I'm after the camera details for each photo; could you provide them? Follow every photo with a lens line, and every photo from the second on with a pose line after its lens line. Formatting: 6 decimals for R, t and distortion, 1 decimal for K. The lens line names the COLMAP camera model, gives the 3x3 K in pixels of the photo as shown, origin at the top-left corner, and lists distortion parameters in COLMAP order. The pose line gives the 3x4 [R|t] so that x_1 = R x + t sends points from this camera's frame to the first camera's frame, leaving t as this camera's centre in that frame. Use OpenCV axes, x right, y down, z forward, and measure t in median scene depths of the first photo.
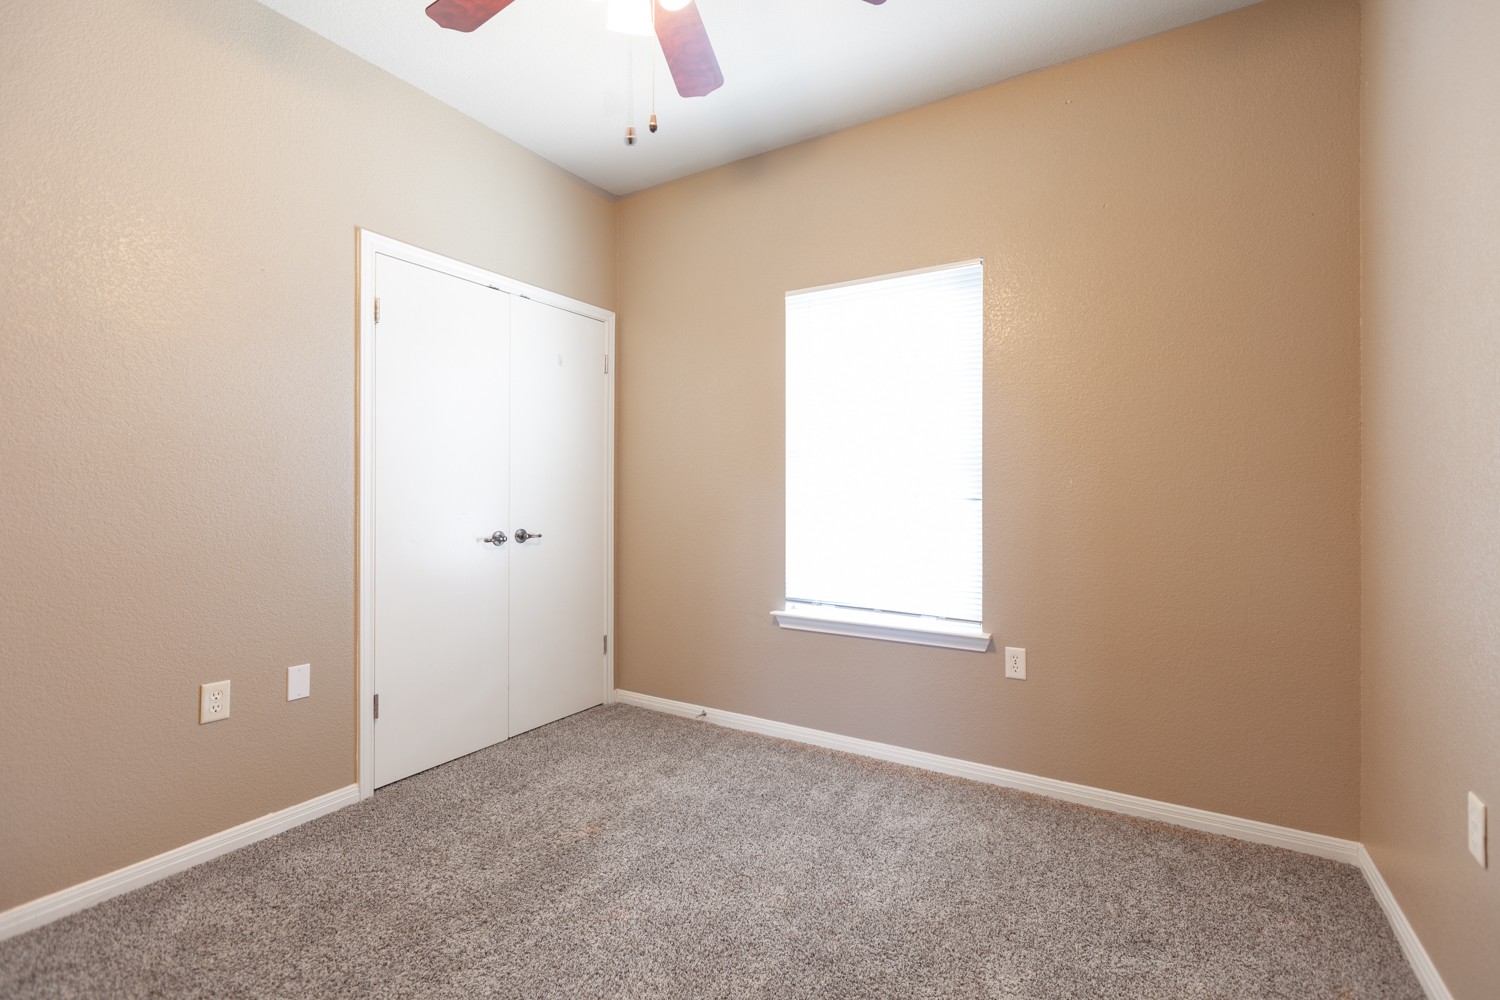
lens RADIAL K [[685.8, 0, 746.9], [0, 685.8, 495.8], [0, 0, 1]] dist [-0.000047, -0.000178]
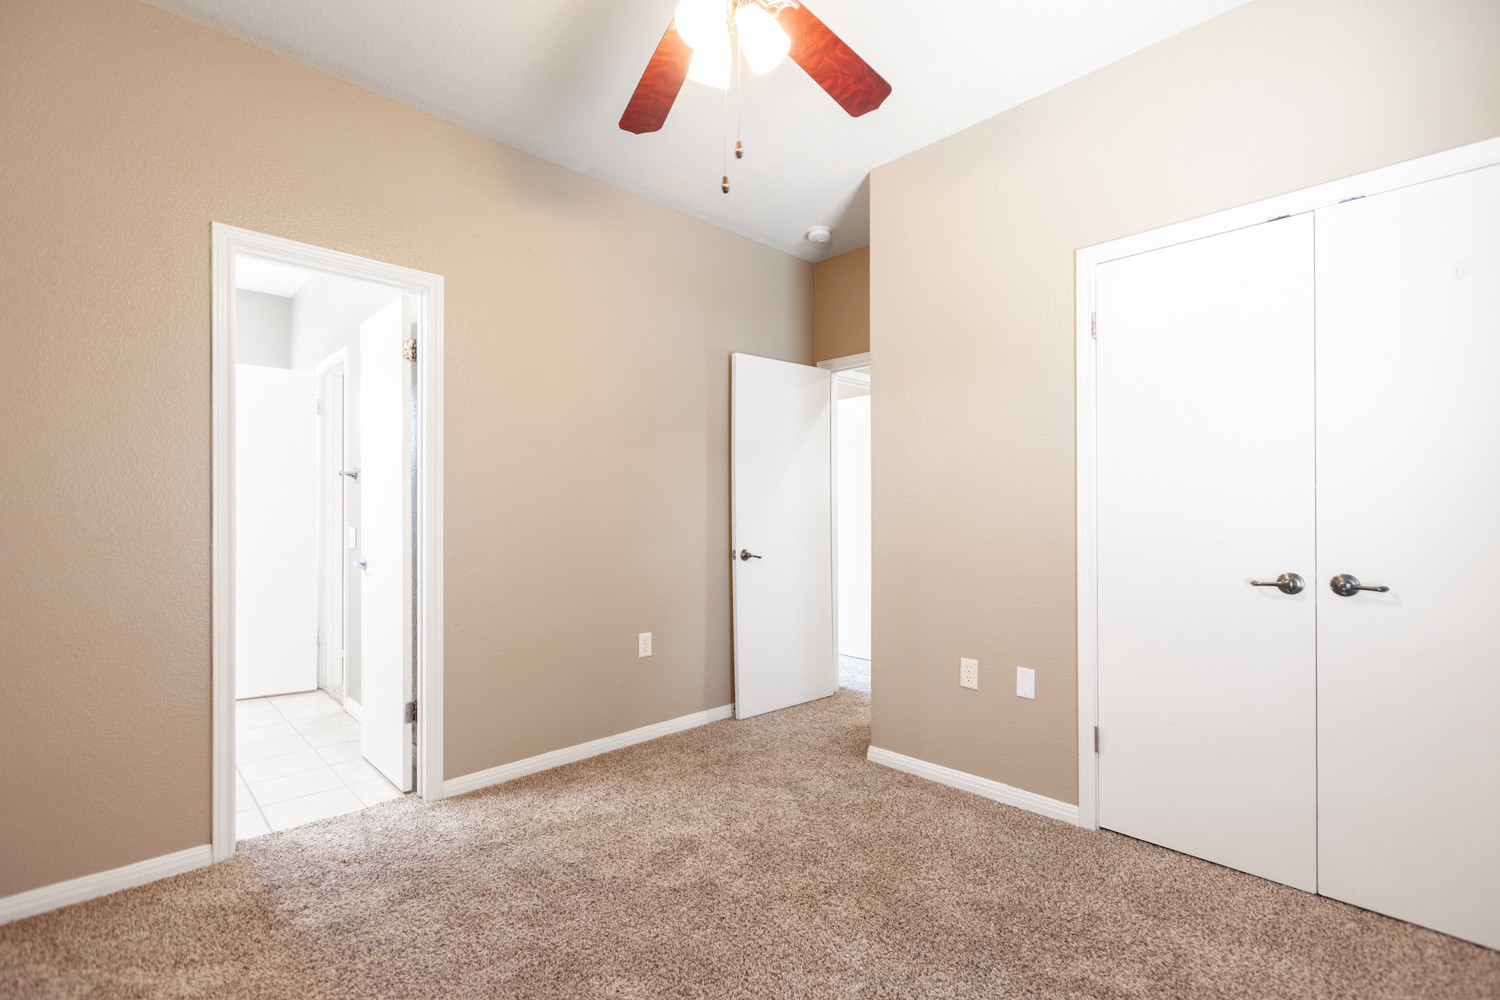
lens RADIAL K [[661.0, 0, 752.0], [0, 661.0, 508.2], [0, 0, 1]] dist [0.000334, 0.000012]
pose [[-0.247000, -0.002656, -0.969012, 0.481486], [-0.000905, 0.999996, -0.002510, -0.012542], [0.969015, 0.000257, -0.247001, 0.777839]]
